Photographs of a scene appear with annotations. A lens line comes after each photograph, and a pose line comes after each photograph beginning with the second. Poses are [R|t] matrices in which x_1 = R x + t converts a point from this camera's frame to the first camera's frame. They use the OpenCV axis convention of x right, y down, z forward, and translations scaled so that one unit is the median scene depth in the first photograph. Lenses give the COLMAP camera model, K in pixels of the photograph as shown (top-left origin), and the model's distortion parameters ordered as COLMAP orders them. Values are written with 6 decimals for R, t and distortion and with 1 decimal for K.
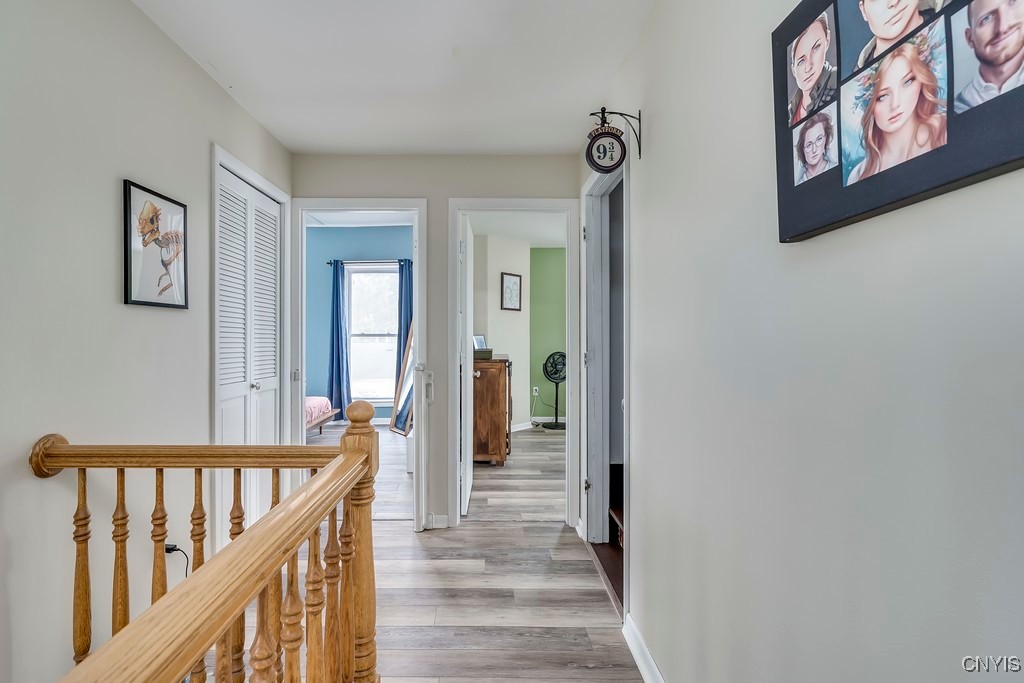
lens RADIAL K [[474.3, 0, 482.9], [0, 474.3, 336.3], [0, 0, 1]] dist [-0.011808, 0.001247]
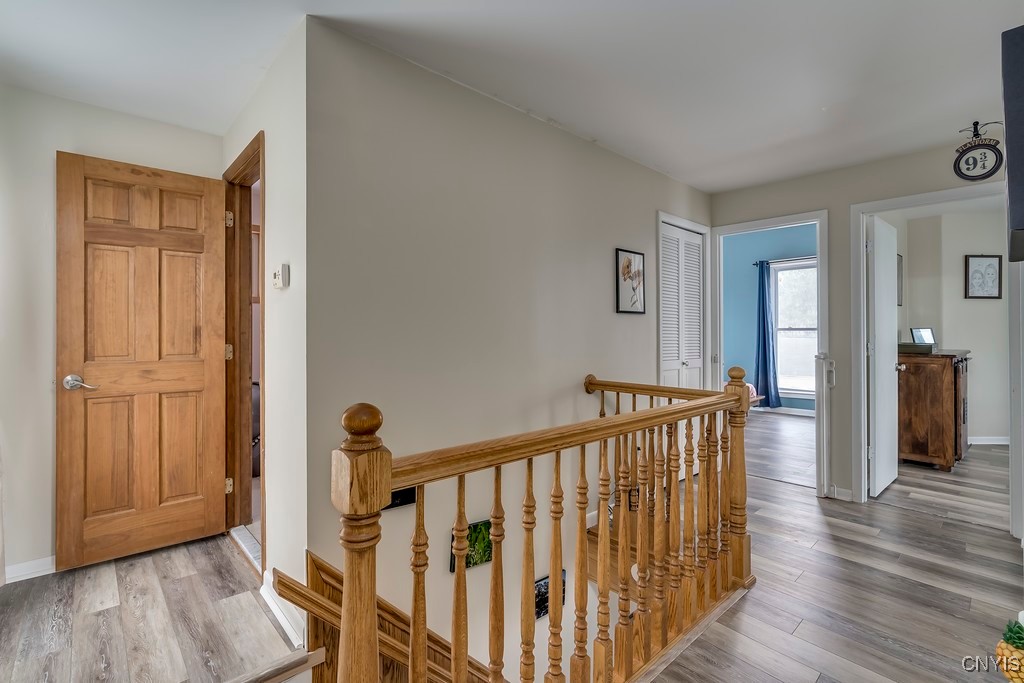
lens RADIAL K [[474.3, 0, 509.8], [0, 474.3, 327.6], [0, 0, 1]] dist [-0.011808, 0.001247]
pose [[0.676963, -0.007376, -0.735980, 0.214402], [0.001557, 0.999962, -0.008590, 0.004711], [0.736015, 0.004669, 0.676949, -0.365907]]
